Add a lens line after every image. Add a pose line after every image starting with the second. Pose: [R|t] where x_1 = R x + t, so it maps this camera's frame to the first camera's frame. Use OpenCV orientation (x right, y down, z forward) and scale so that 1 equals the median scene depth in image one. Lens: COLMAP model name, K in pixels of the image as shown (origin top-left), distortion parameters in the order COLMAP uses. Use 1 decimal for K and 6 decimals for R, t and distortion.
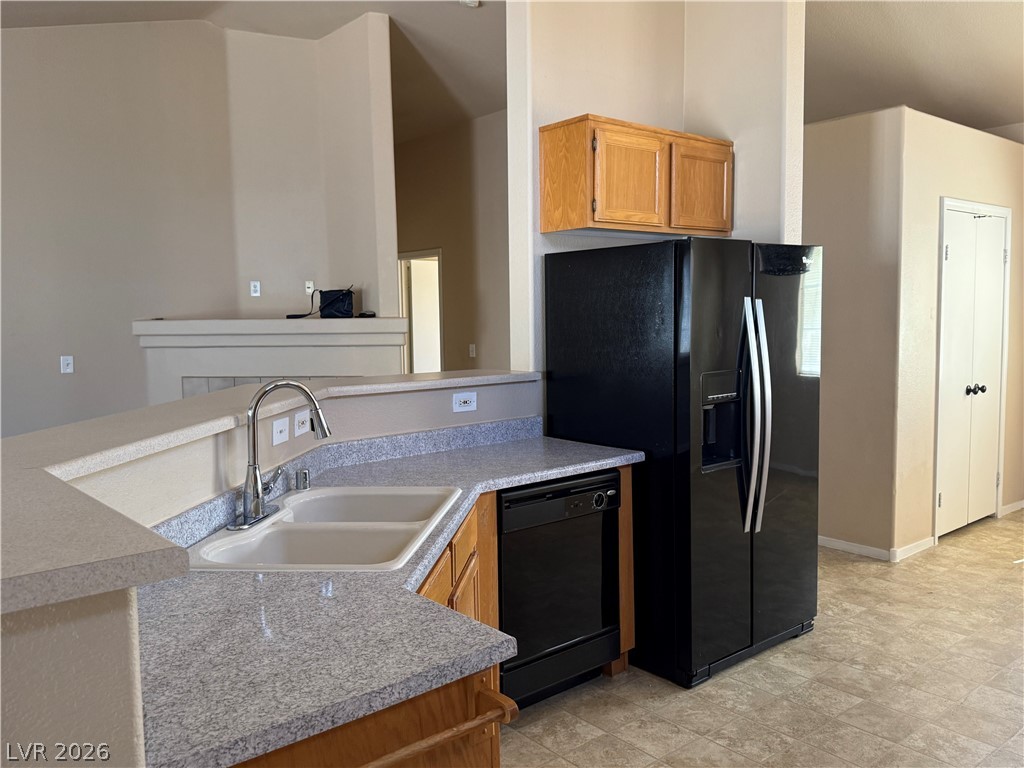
lens RADIAL K [[820.7, 0, 512.0], [0, 820.7, 384.0], [0, 0, 1]] dist [0.128308, -0.175641]
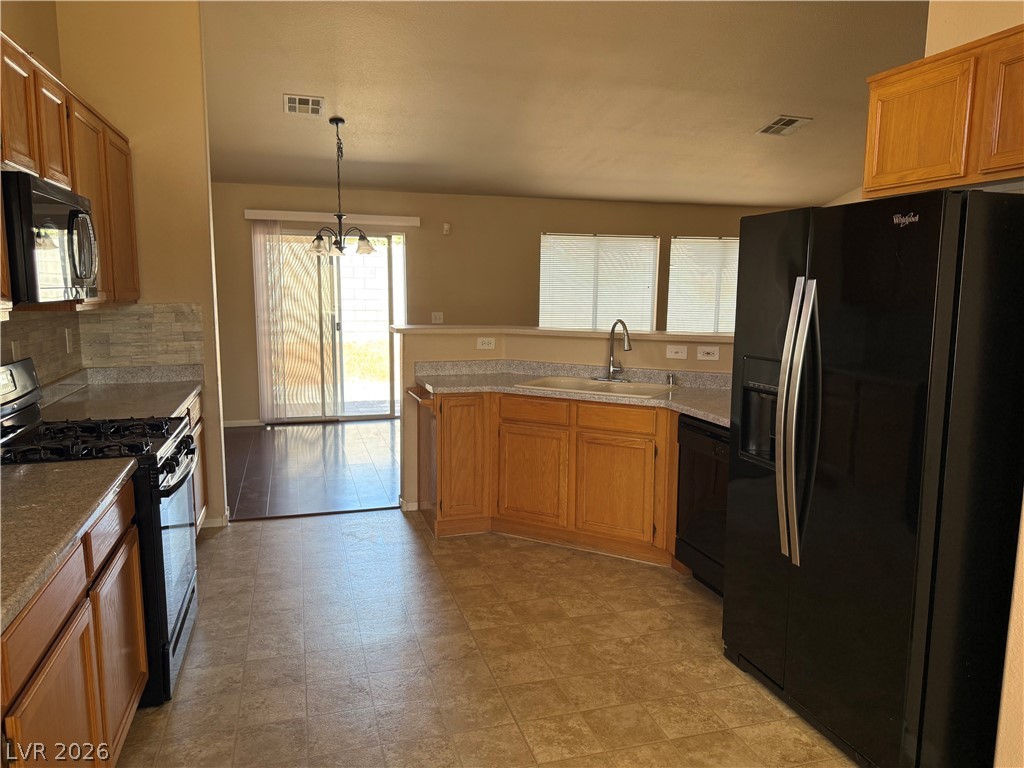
lens RADIAL K [[682.3, 0, 523.9], [0, 682.3, 380.5], [0, 0, 1]] dist [0.002154, -0.002853]
pose [[-0.355871, 0.142886, -0.923547, 0.909603], [-0.080907, 0.979821, 0.182768, -0.094705], [0.931026, 0.139763, -0.337129, 0.878358]]
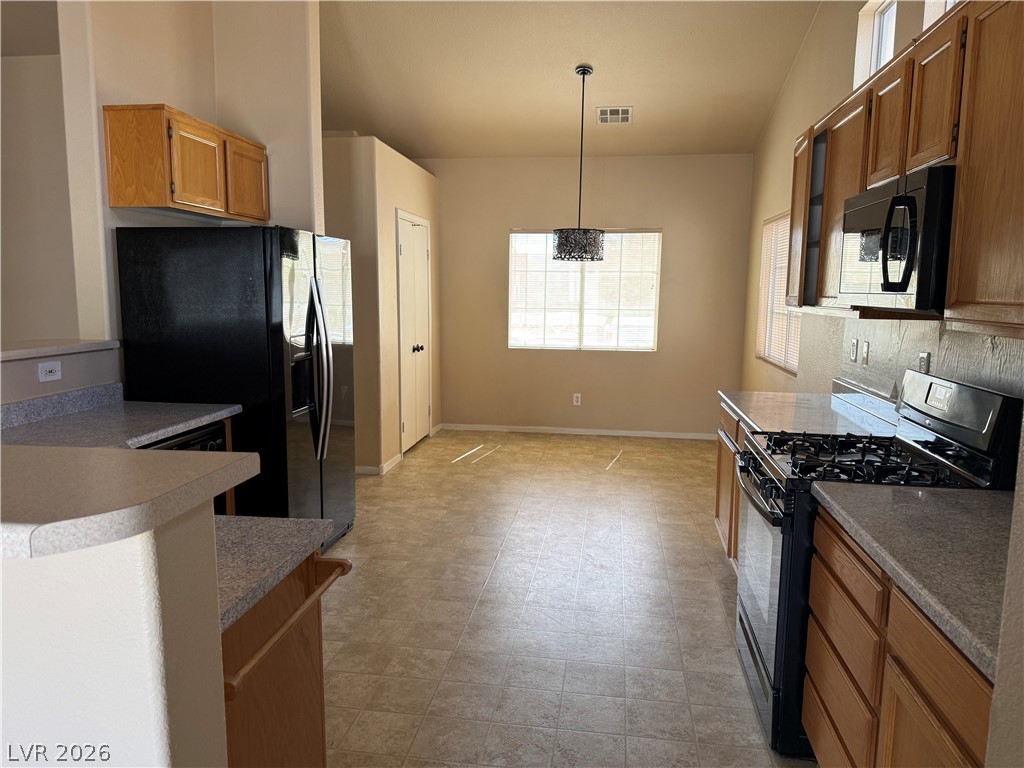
lens RADIAL K [[743.2, 0, 512.0], [0, 743.2, 384.0], [0, 0, 1]] dist [0.091987, -0.151138]
pose [[0.733509, -0.063257, 0.676730, -0.251119], [0.036928, 0.997898, 0.053252, 0.008769], [-0.678676, -0.014070, 0.734303, -0.049940]]
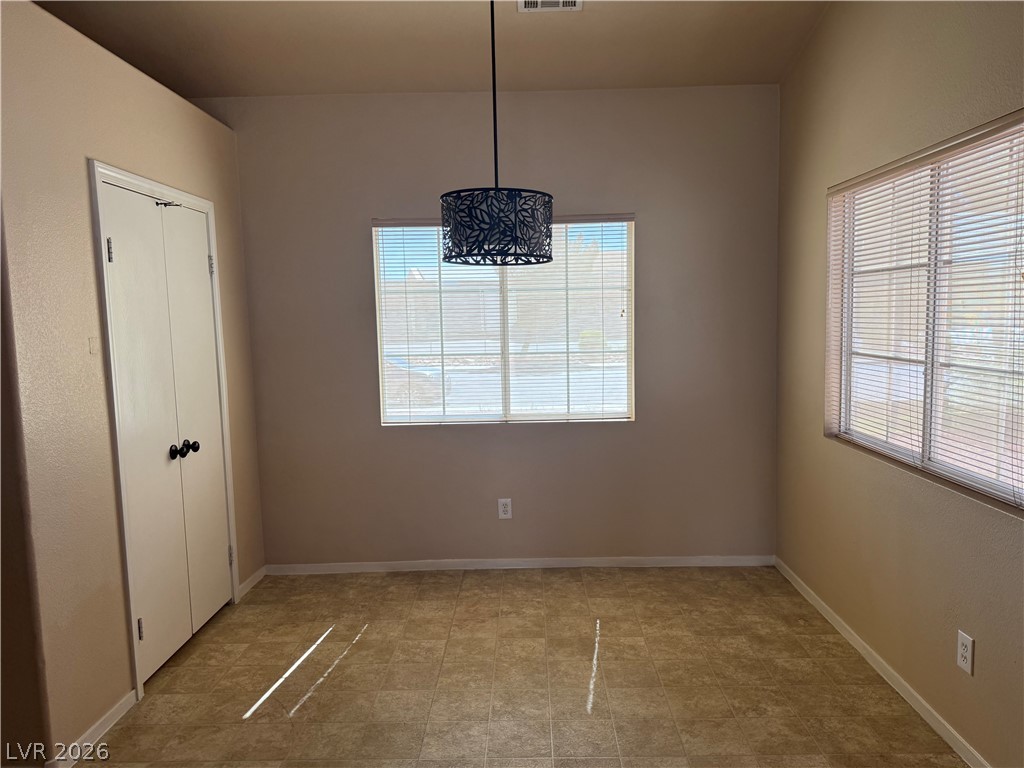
lens RADIAL K [[682.3, 0, 523.9], [0, 682.3, 380.5], [0, 0, 1]] dist [0.002154, -0.002853]
pose [[0.634766, -0.073650, 0.769186, 0.390437], [0.079127, 0.996410, 0.030108, -0.060791], [-0.768642, 0.041751, 0.638315, 0.540832]]
